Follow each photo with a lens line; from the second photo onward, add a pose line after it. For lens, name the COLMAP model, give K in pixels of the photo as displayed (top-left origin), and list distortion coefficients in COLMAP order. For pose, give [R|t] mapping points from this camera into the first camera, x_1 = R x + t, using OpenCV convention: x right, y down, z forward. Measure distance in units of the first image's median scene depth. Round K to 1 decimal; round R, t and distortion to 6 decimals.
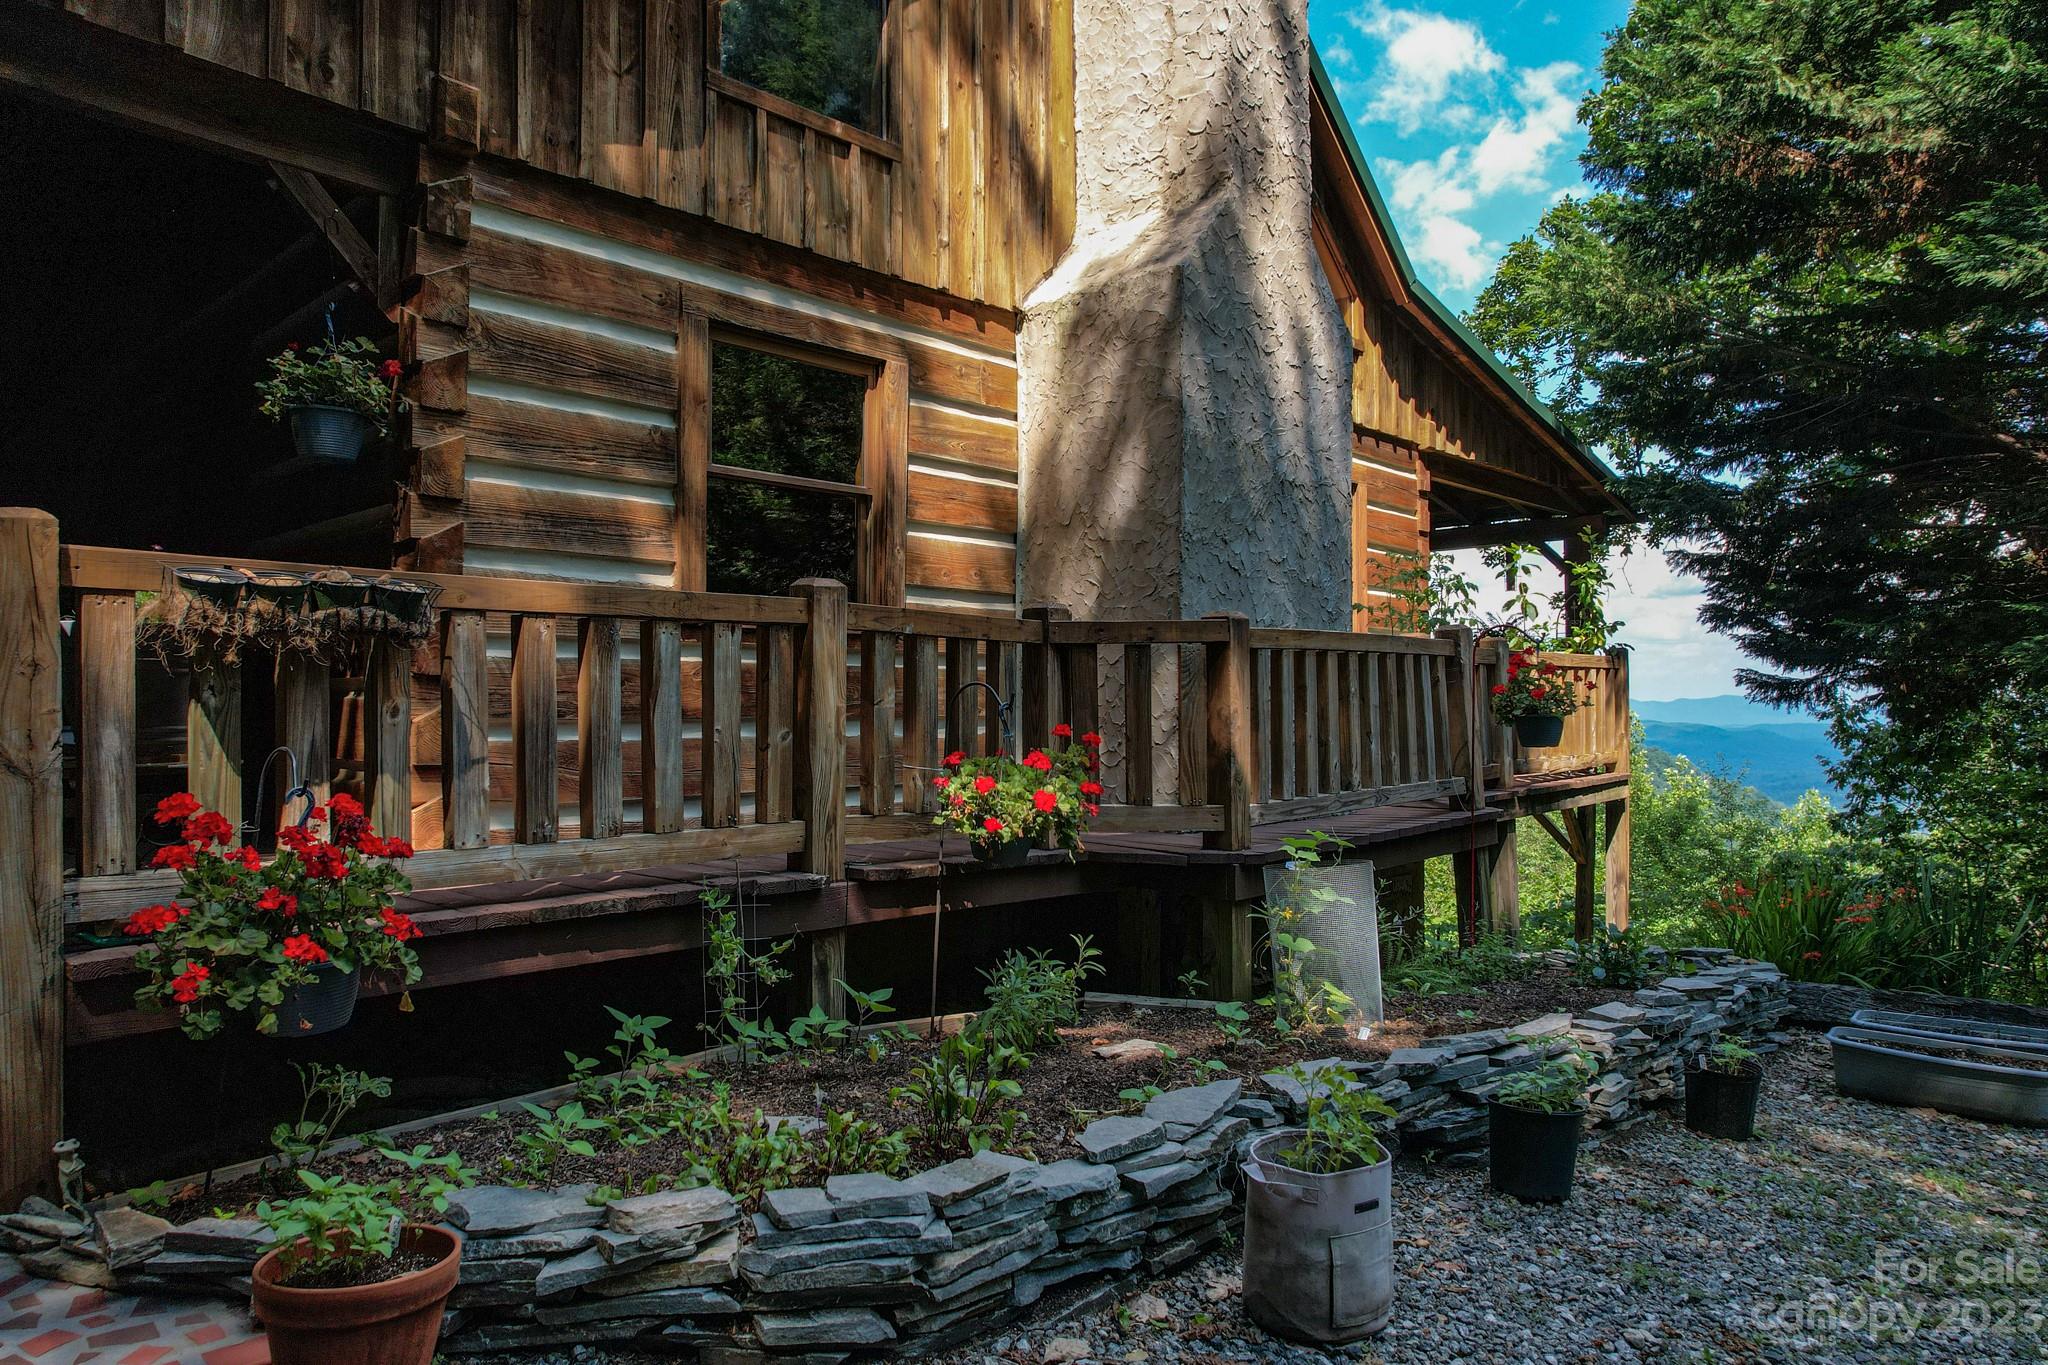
lens RADIAL K [[1326.5, 0, 1020.6], [0, 1326.5, 682.5], [0, 0, 1]] dist [-0.083972, 0.083255]
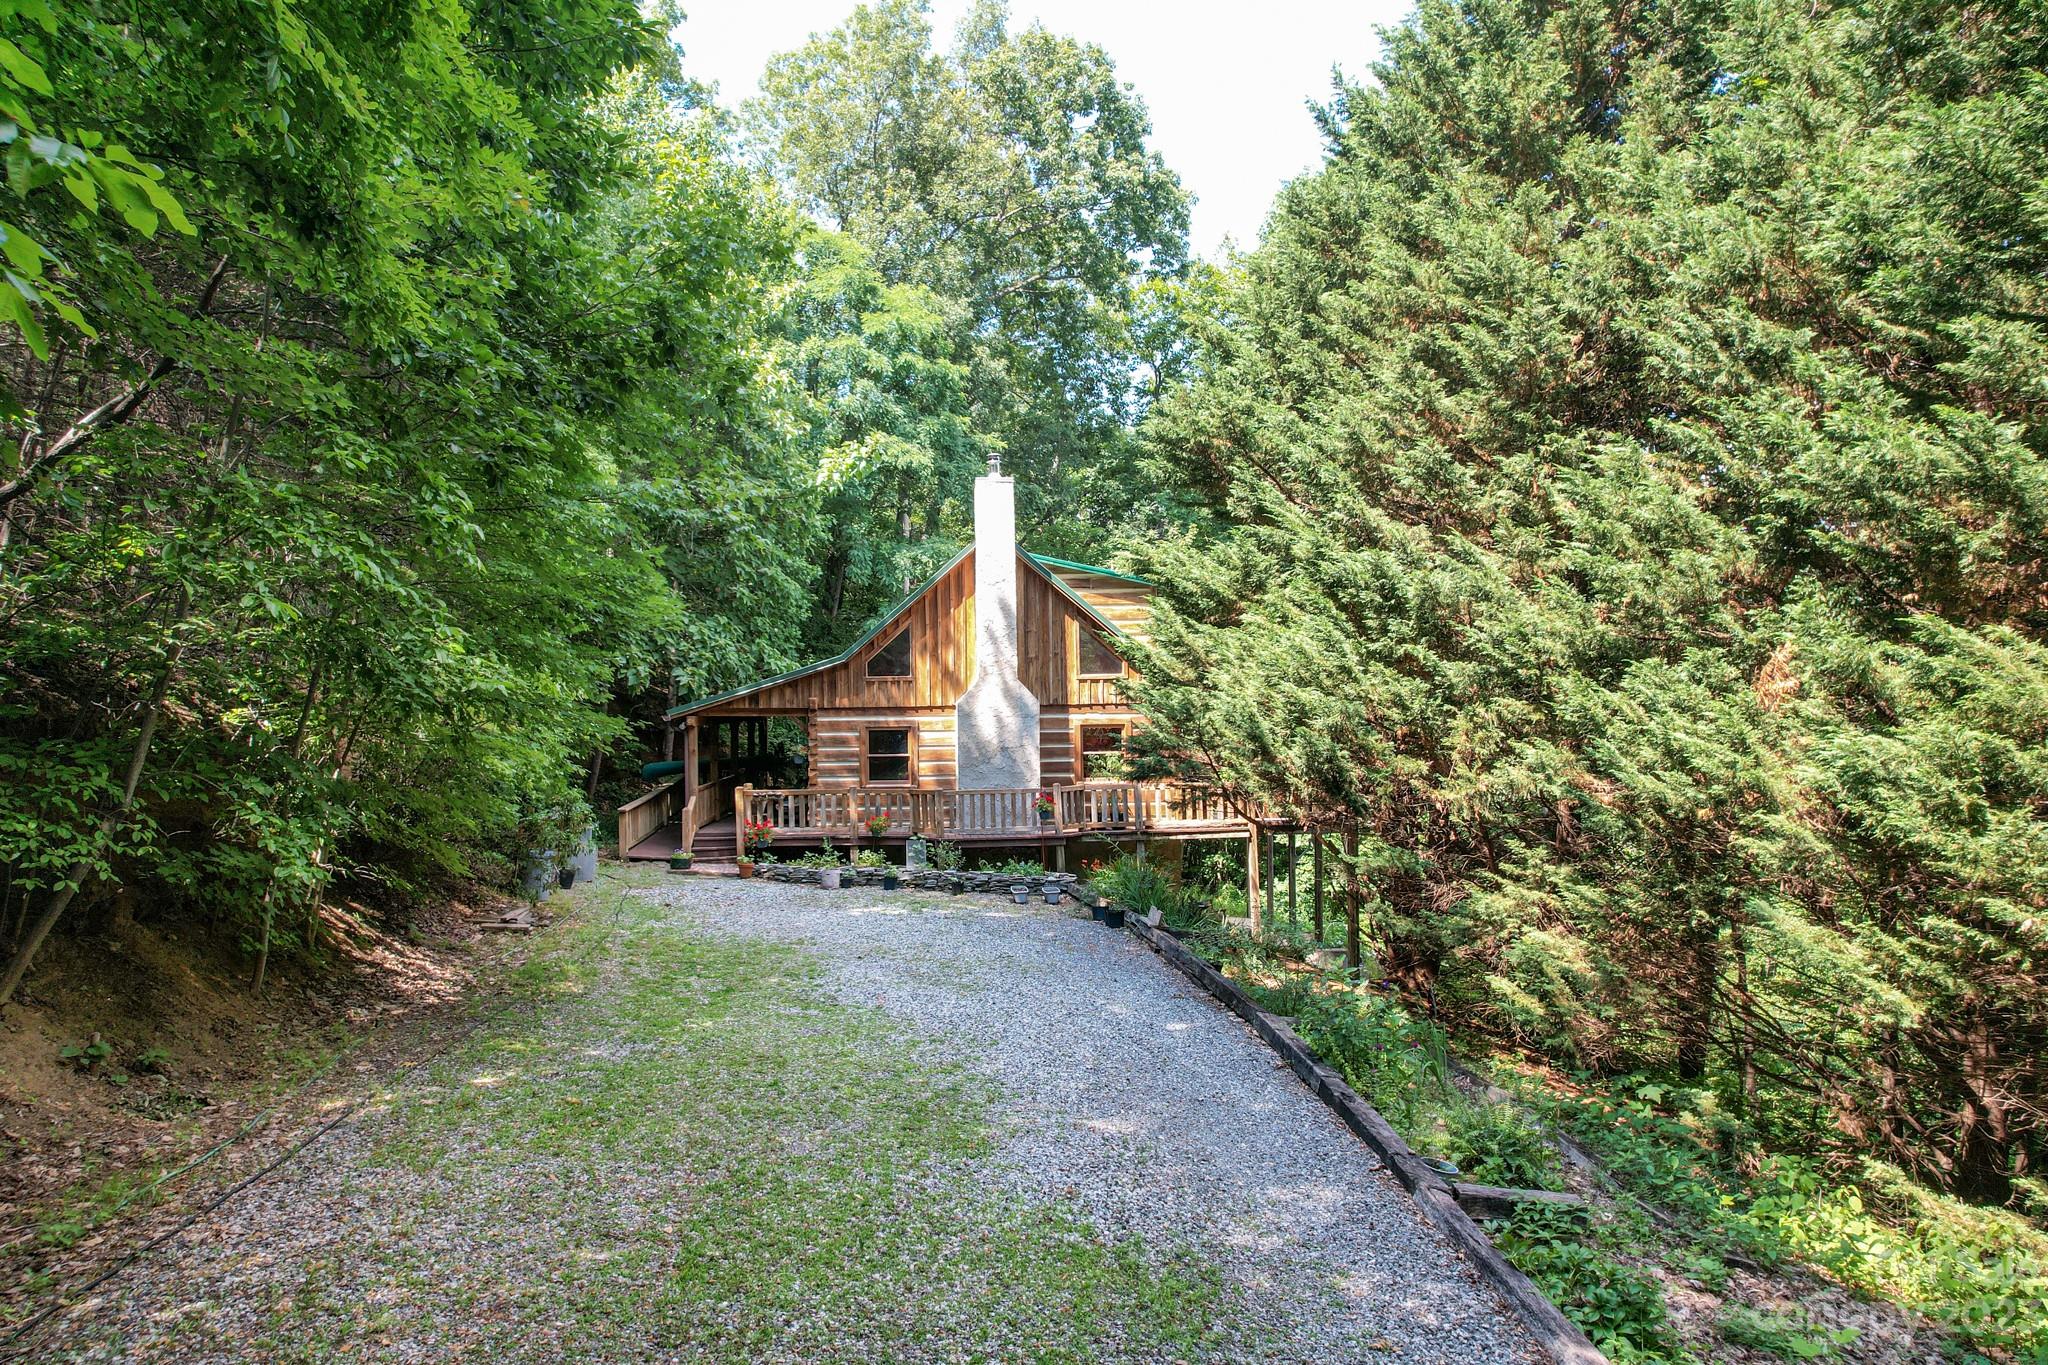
lens RADIAL K [[1366.2, 0, 1024.0], [0, 1366.2, 682.5], [0, 0, 1]] dist [-0.057646, 0.077104]
pose [[0.717076, -0.015770, -0.696816, 5.136845], [0.025337, 0.999673, 0.003449, -0.597749], [0.696534, -0.020129, 0.717241, -3.114743]]
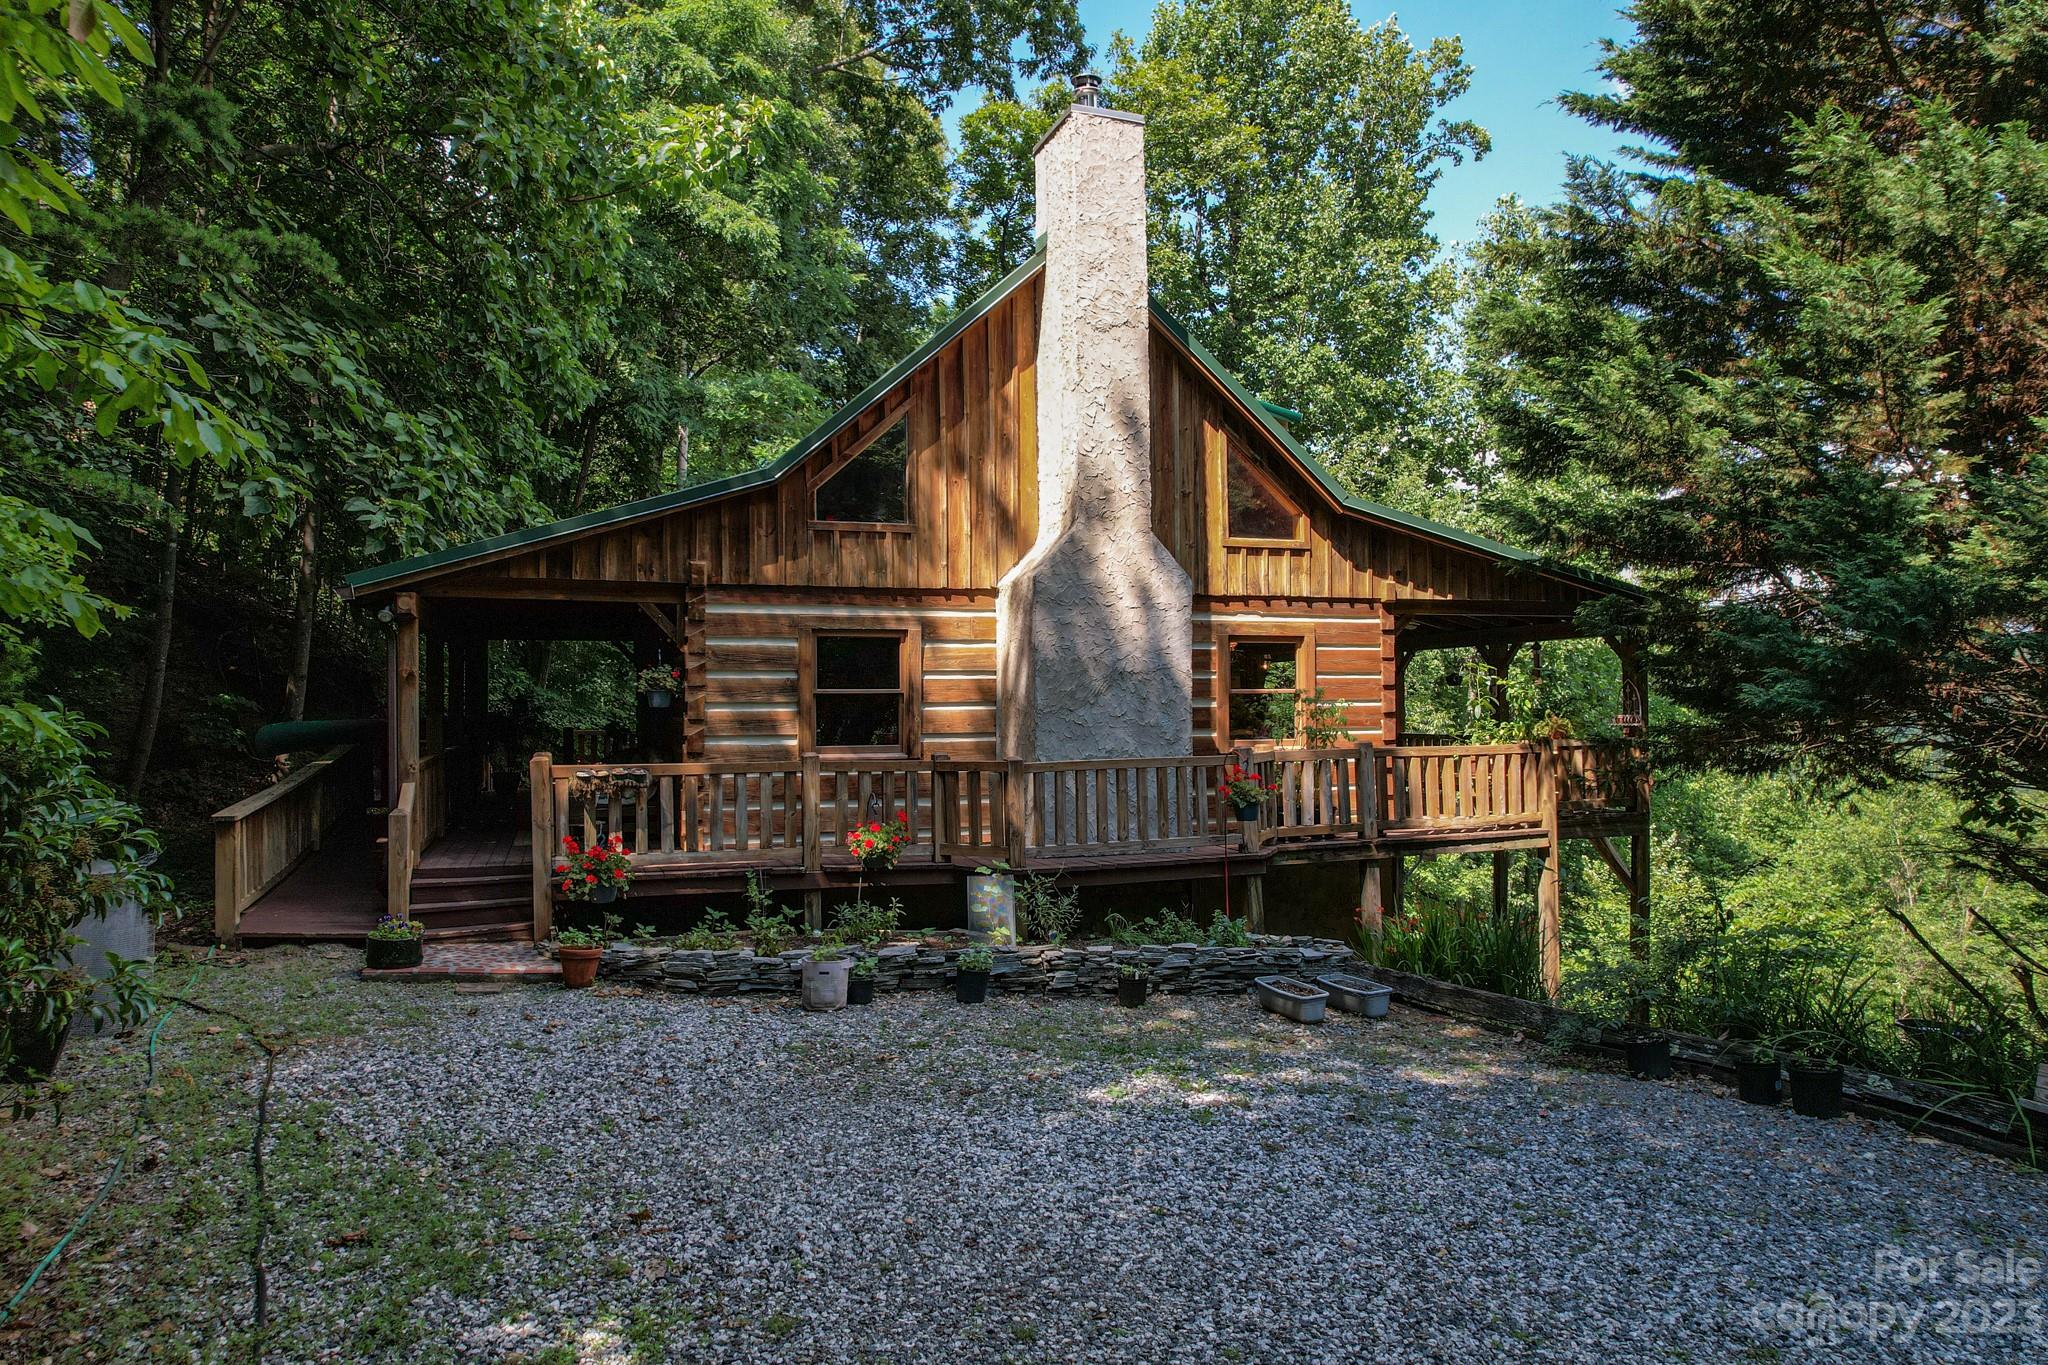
lens RADIAL K [[1352.3, 0, 1025.4], [0, 1352.3, 677.0], [0, 0, 1]] dist [-0.072143, 0.077872]
pose [[0.886260, -0.012726, -0.463014, 1.600225], [0.013721, 0.999905, -0.001220, -0.242410], [0.462986, -0.005272, 0.886350, -1.259700]]
